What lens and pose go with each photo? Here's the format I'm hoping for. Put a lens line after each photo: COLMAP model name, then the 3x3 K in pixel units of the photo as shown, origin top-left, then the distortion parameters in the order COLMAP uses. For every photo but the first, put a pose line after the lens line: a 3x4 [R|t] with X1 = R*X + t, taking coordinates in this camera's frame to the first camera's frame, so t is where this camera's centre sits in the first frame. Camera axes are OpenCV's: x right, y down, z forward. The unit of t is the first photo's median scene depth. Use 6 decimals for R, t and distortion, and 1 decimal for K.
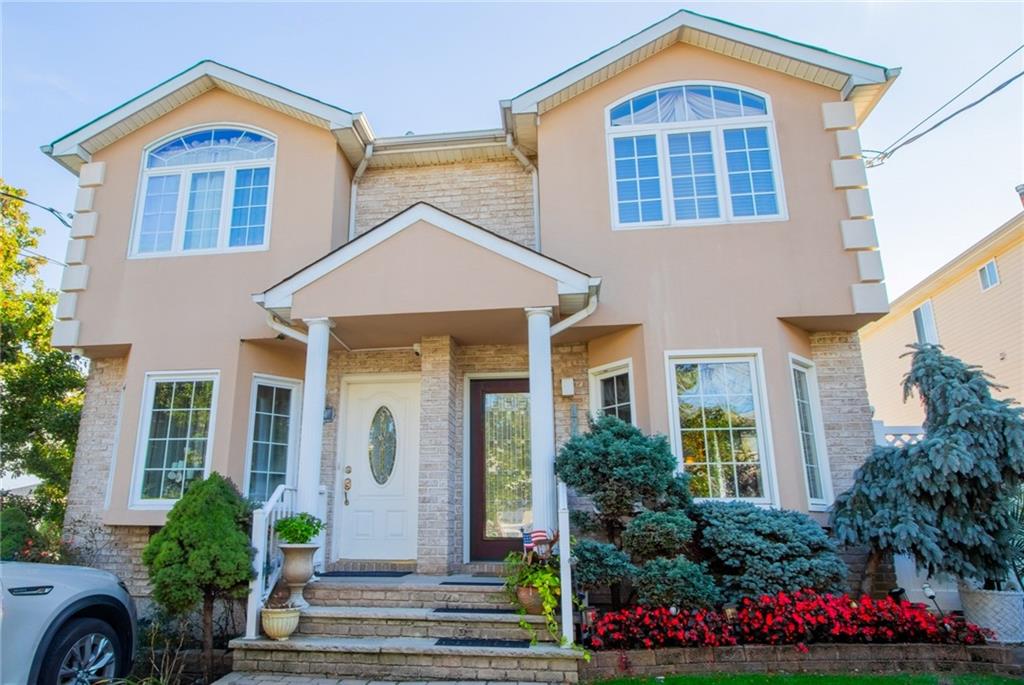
lens RADIAL K [[655.4, 0, 472.6], [0, 655.4, 347.5], [0, 0, 1]] dist [-0.010278, 0.004014]
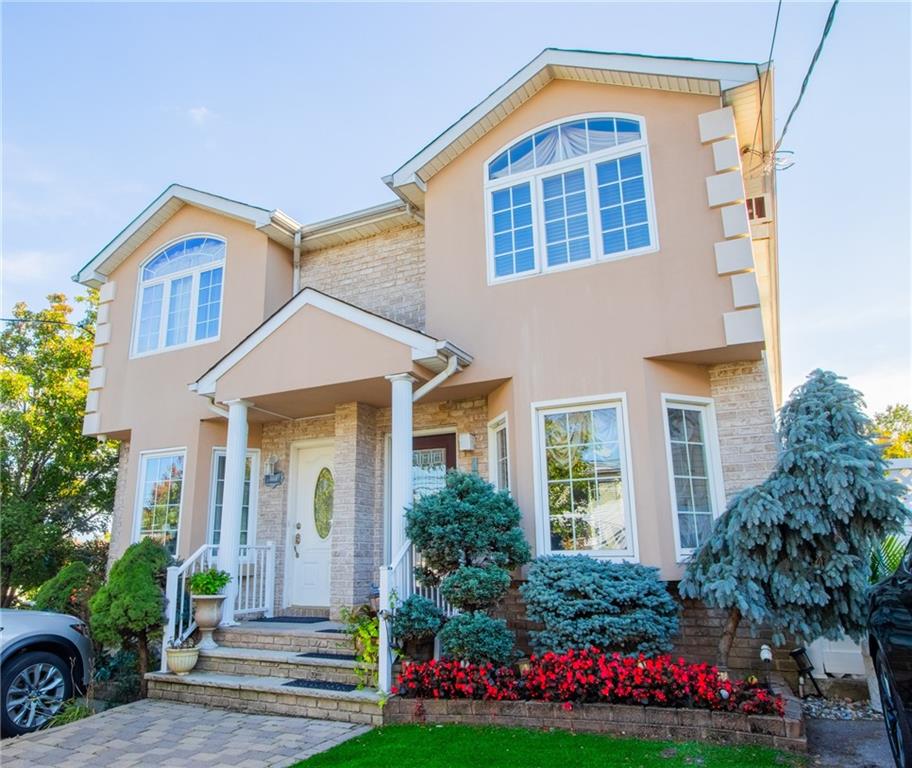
lens RADIAL K [[668.0, 0, 420.5], [0, 668.0, 386.9], [0, 0, 1]] dist [-0.017782, 0.012656]
pose [[0.943596, -0.092692, -0.317860, 0.447215], [0.096570, 0.995320, -0.003570, -0.031022], [0.316704, -0.027327, 0.948131, -0.016888]]
